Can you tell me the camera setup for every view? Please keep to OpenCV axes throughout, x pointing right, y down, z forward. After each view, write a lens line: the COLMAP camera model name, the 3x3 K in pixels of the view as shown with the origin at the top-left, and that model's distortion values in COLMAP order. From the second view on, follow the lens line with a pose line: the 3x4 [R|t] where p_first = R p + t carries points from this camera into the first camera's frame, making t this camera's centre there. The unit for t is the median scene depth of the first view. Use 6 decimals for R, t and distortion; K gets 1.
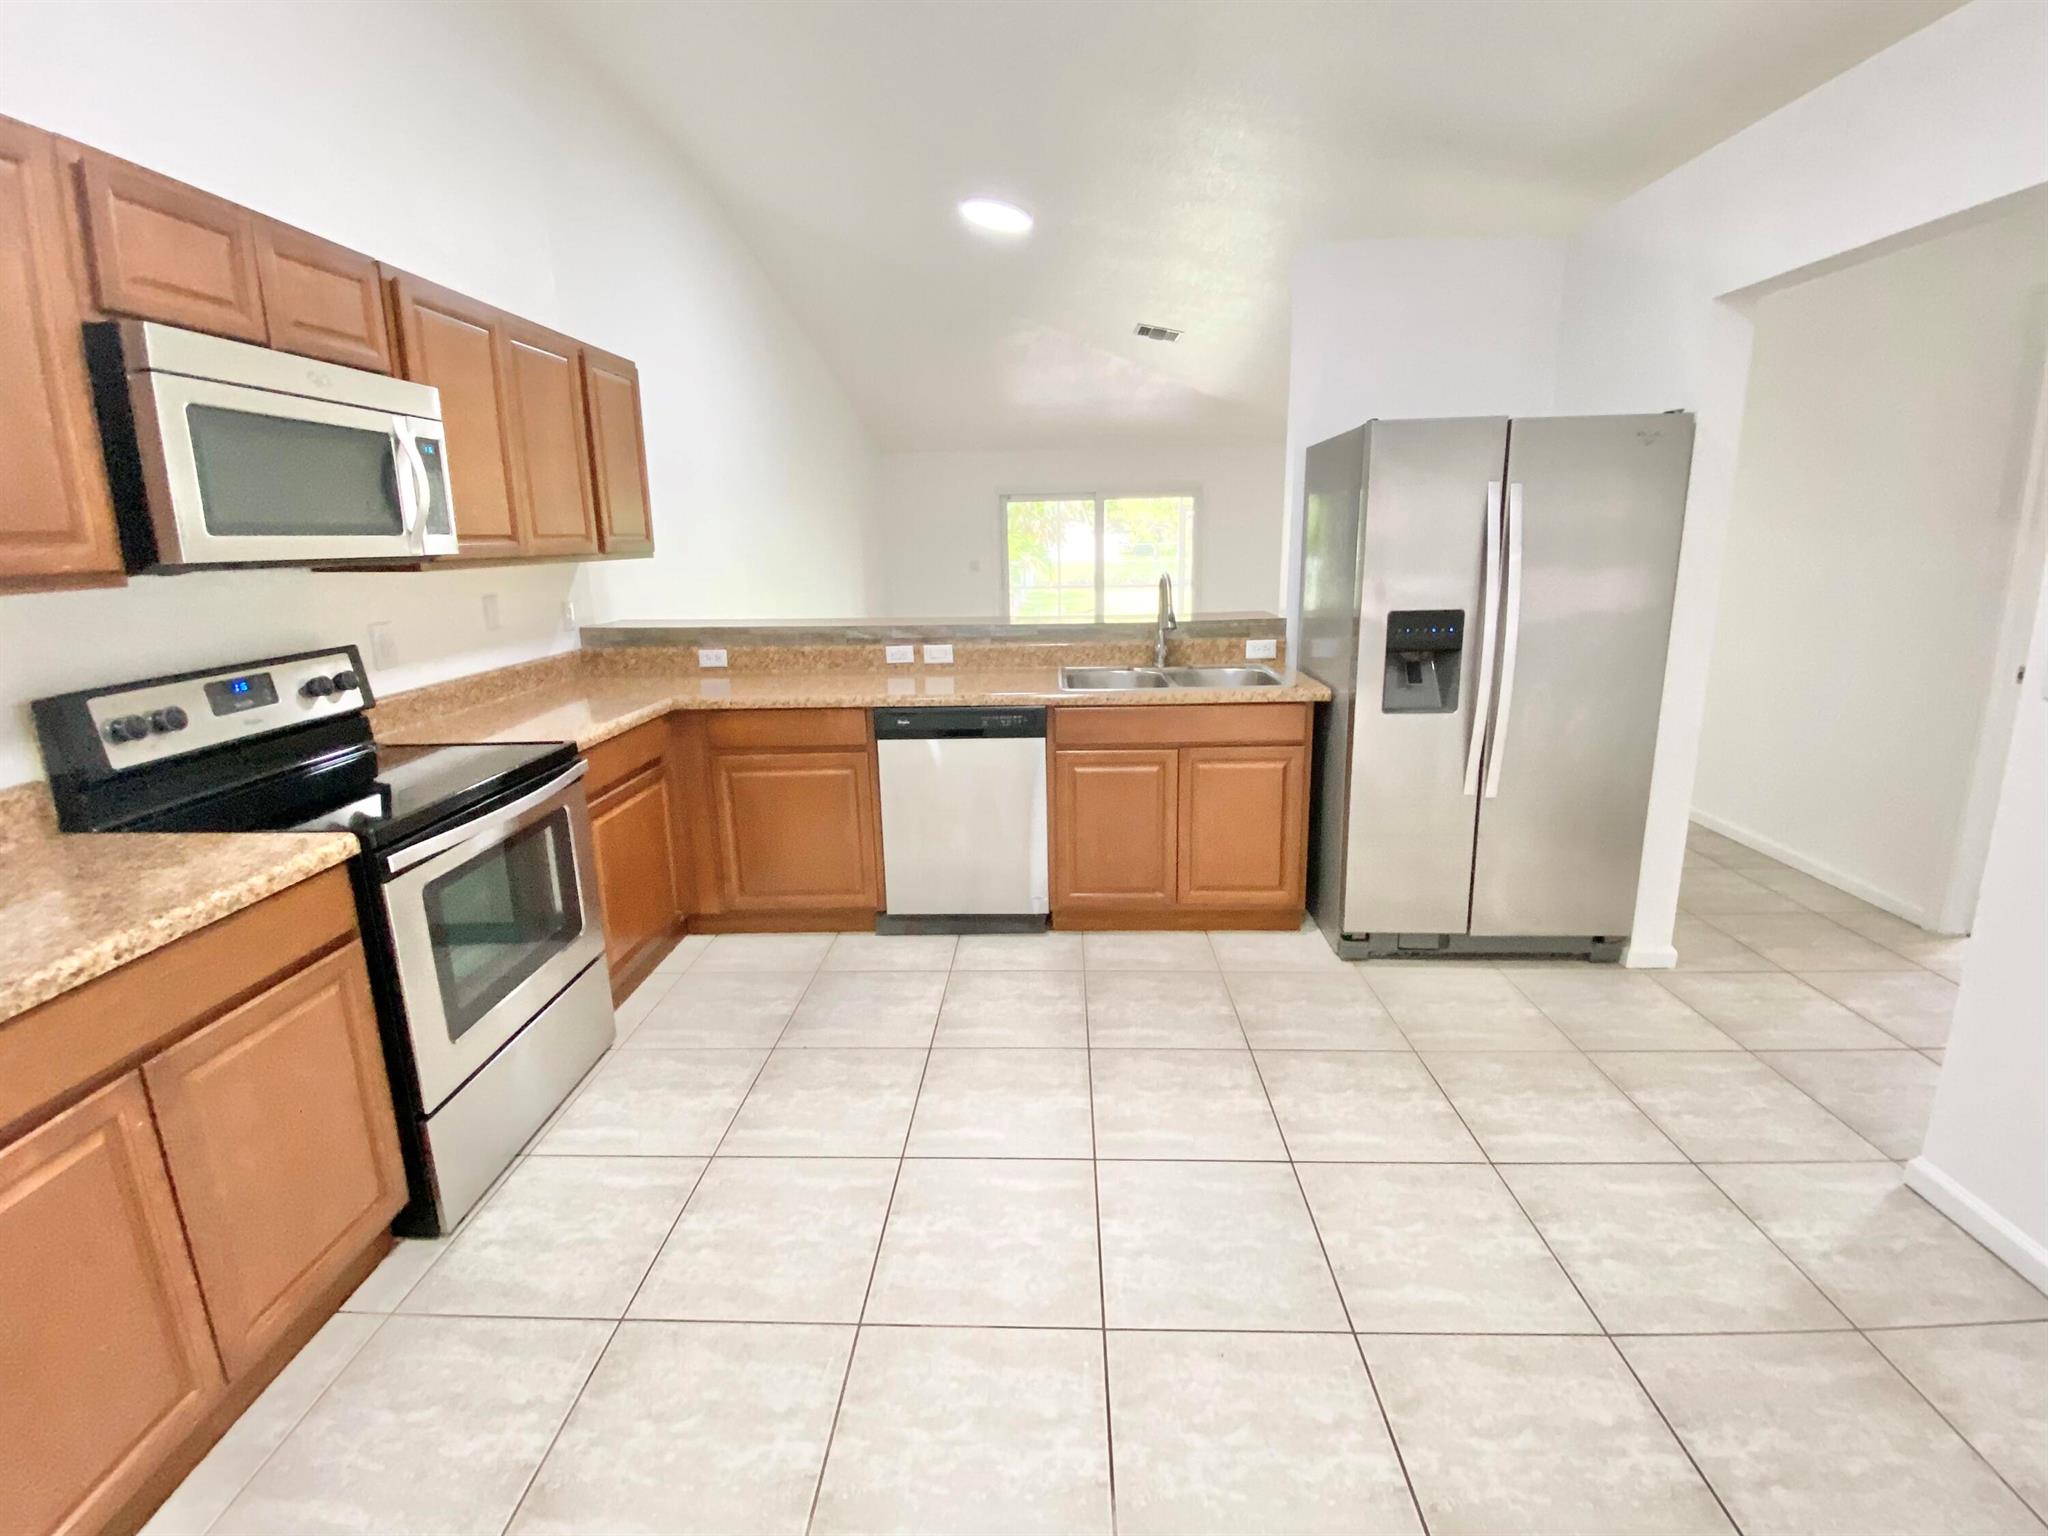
lens RADIAL K [[907.4, 0, 1036.1], [0, 907.4, 716.1], [0, 0, 1]] dist [0.001684, -0.006971]
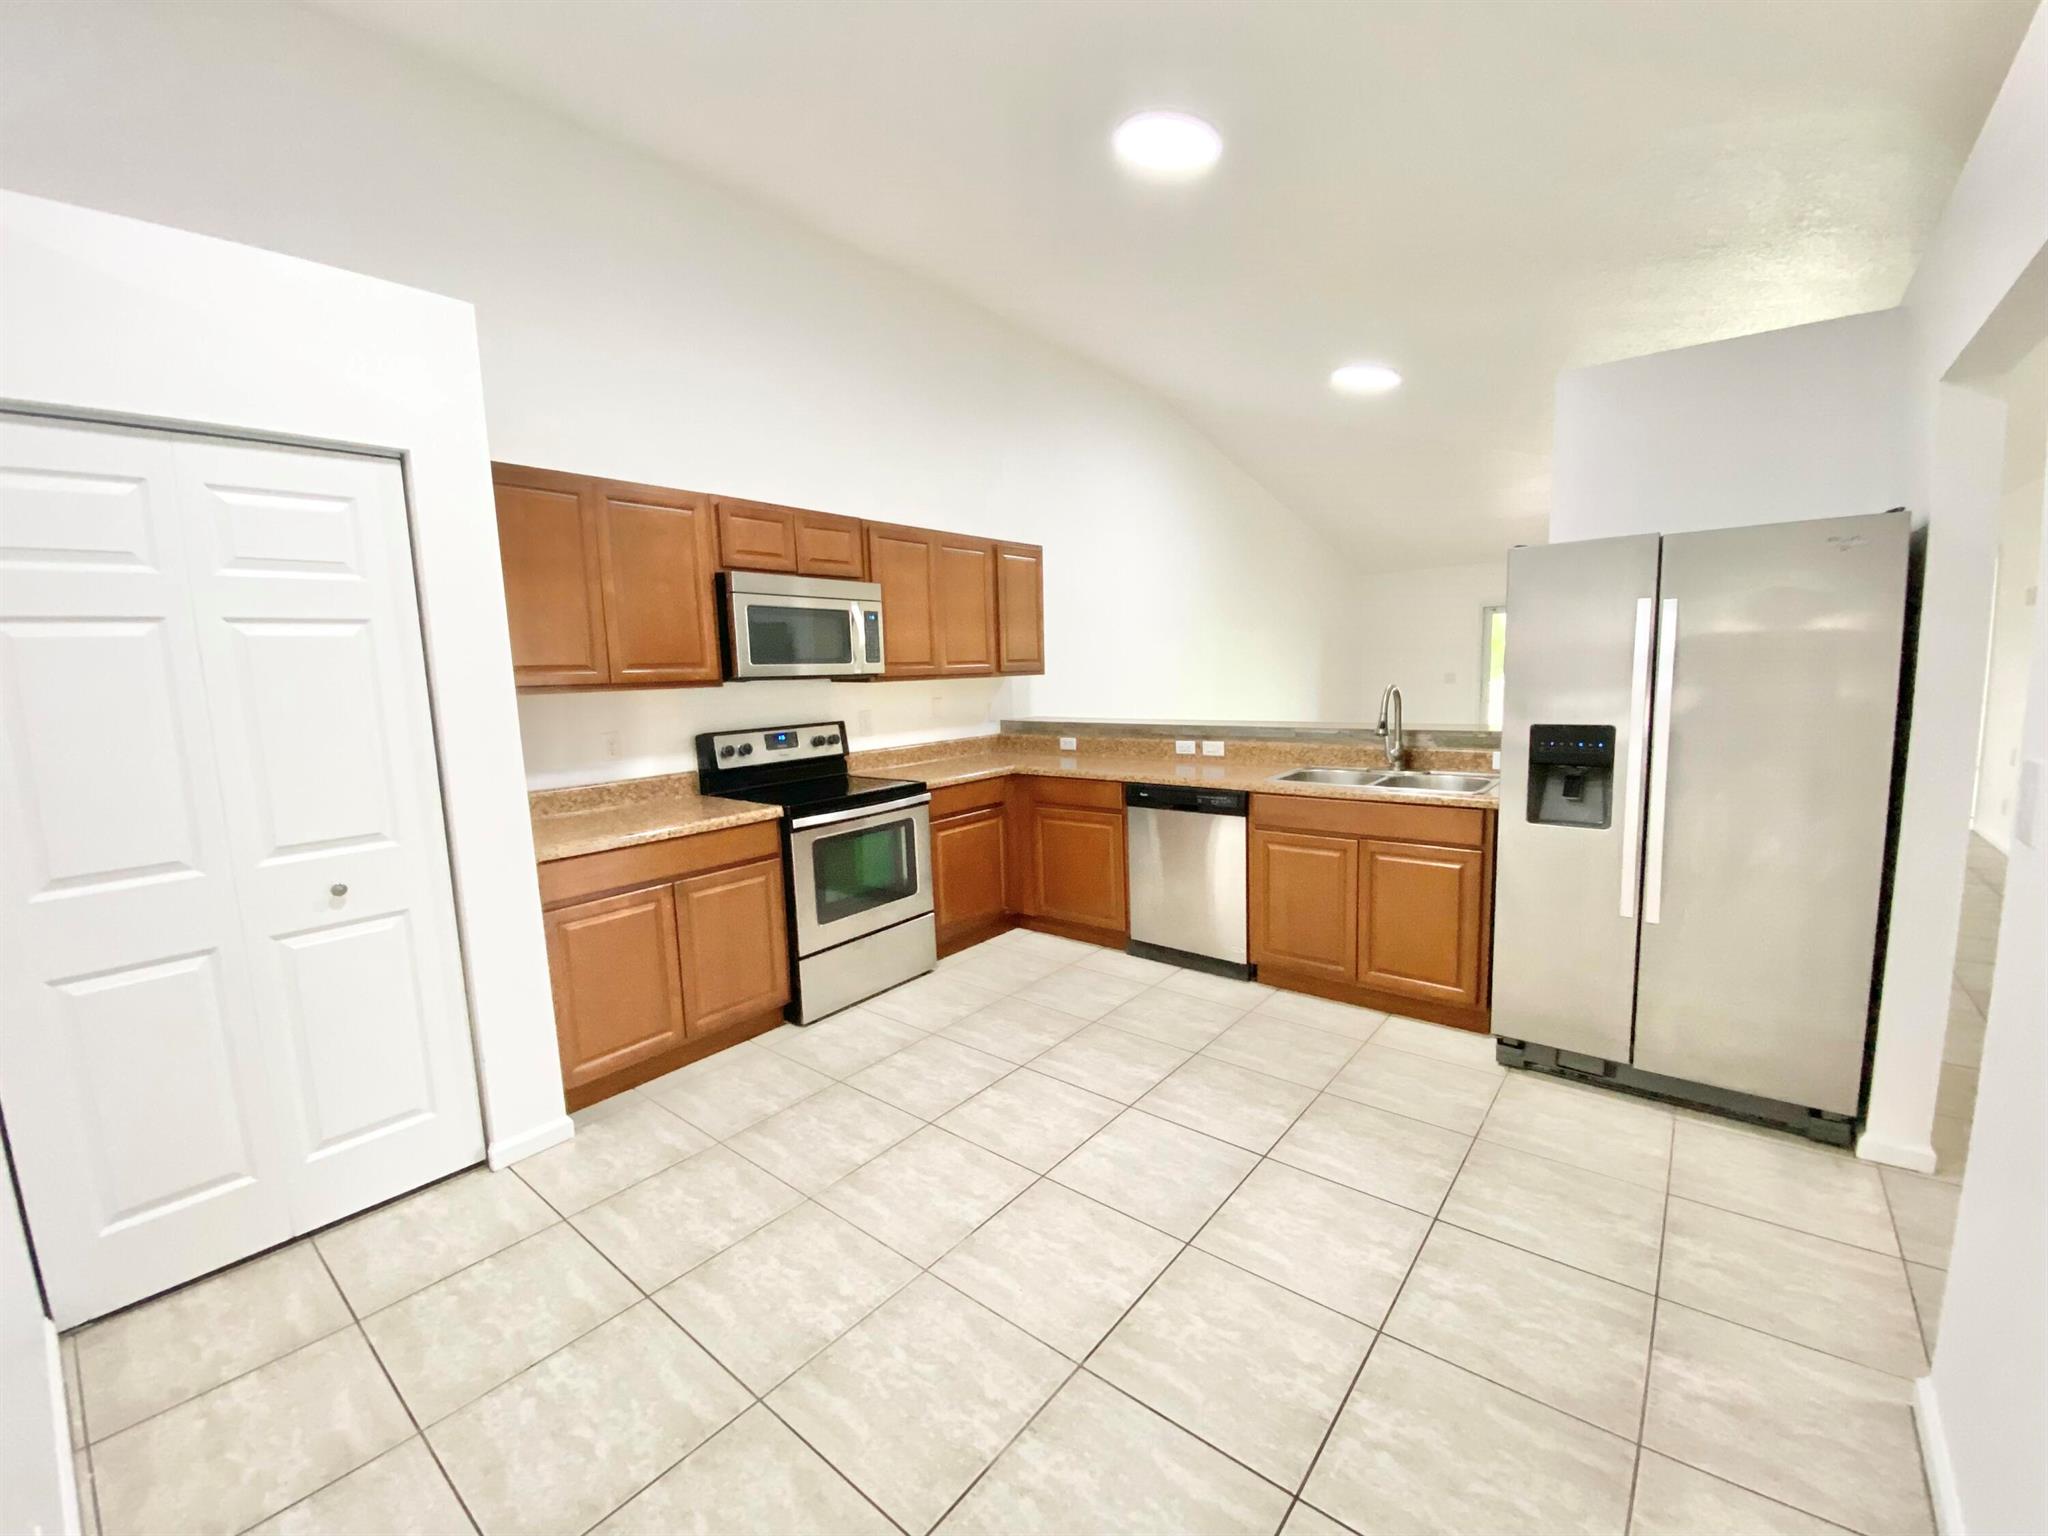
lens RADIAL K [[843.4, 0, 1020.8], [0, 843.4, 763.7], [0, 0, 1]] dist [0.012347, -0.013907]
pose [[0.791184, 0.064674, -0.608149, 0.592481], [-0.104298, 0.994094, -0.029972, 0.022606], [0.602619, 0.087142, 0.793257, -0.143886]]
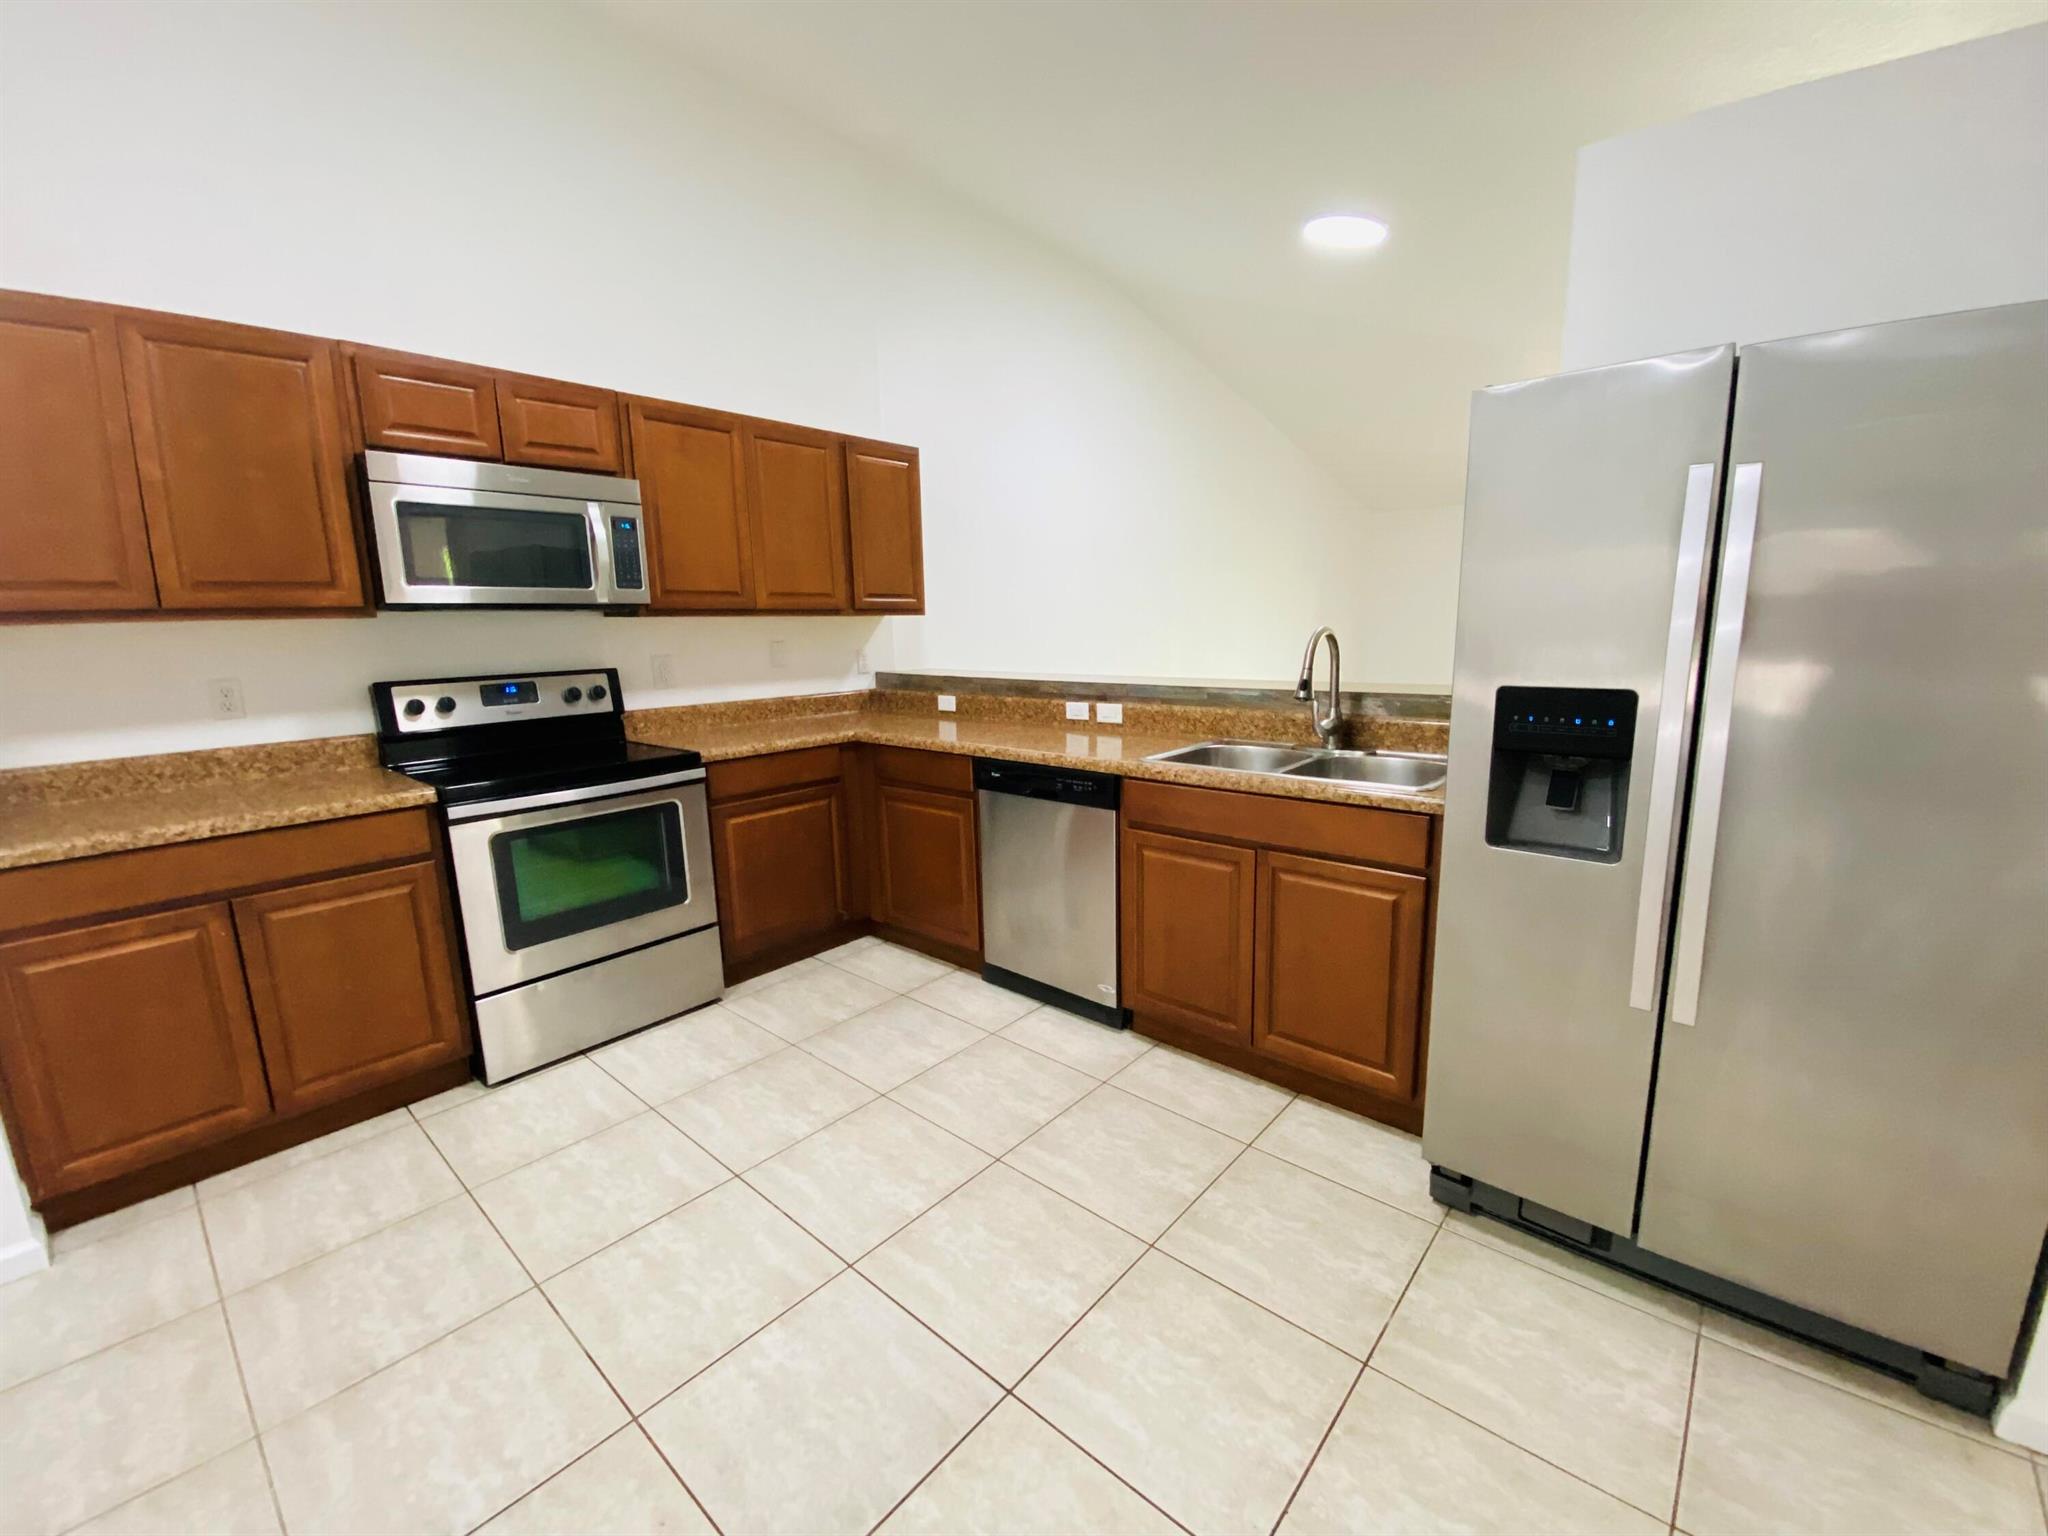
lens RADIAL K [[843.4, 0, 1027.2], [0, 843.4, 767.3], [0, 0, 1]] dist [0.012347, -0.013907]
pose [[0.771312, 0.112883, -0.626367, 0.583751], [-0.120917, 0.992212, 0.029918, -0.042042], [0.624866, 0.052662, 0.778954, 0.374881]]
